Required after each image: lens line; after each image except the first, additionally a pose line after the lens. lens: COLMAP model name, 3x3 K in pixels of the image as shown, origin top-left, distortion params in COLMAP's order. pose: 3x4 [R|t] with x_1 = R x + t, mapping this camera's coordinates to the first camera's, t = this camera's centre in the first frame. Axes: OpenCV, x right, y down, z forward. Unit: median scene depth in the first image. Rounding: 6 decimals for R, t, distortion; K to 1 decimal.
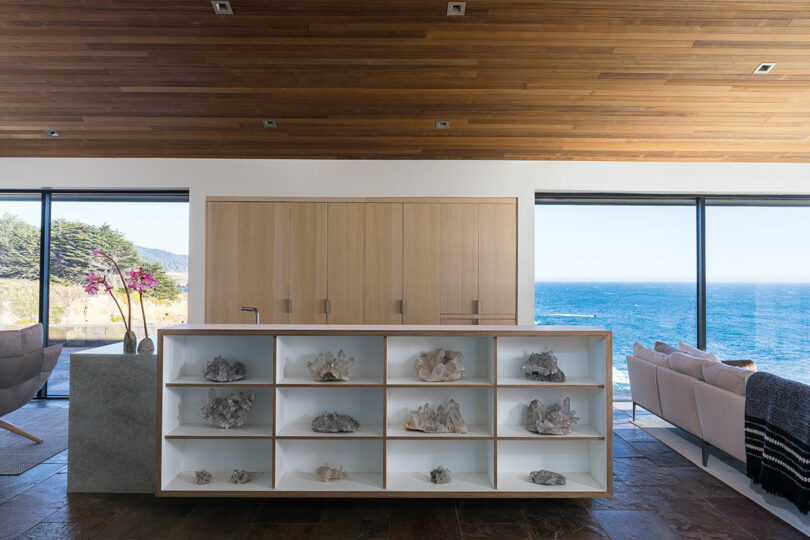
lens RADIAL K [[550.7, 0, 404.9], [0, 550.7, 267.9], [0, 0, 1]] dist [-0.004255, 0.005748]
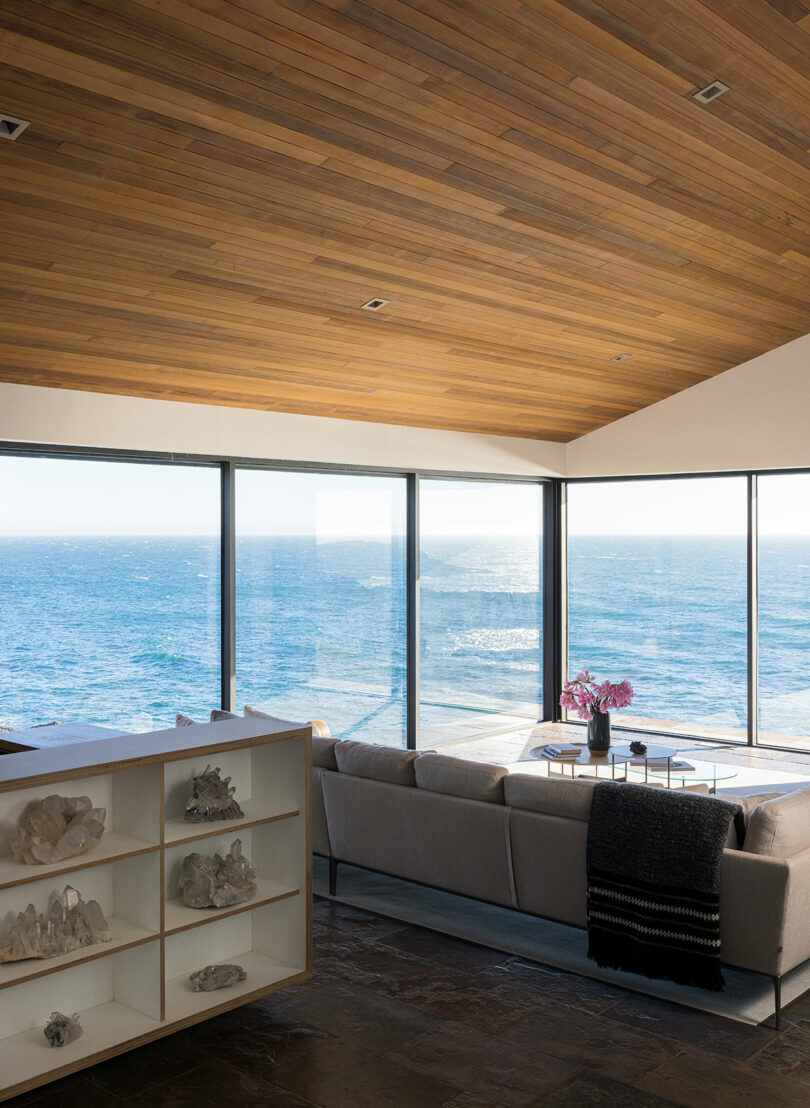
lens RADIAL K [[1110.0, 0, 406.1], [0, 1110.0, 550.6], [0, 0, 1]] dist [-0.001149, 0.000000]
pose [[0.683800, -0.012083, 0.729569, -0.366317], [-0.006314, 0.999727, 0.022475, -0.090045], [-0.729642, -0.019975, 0.683538, 0.010928]]
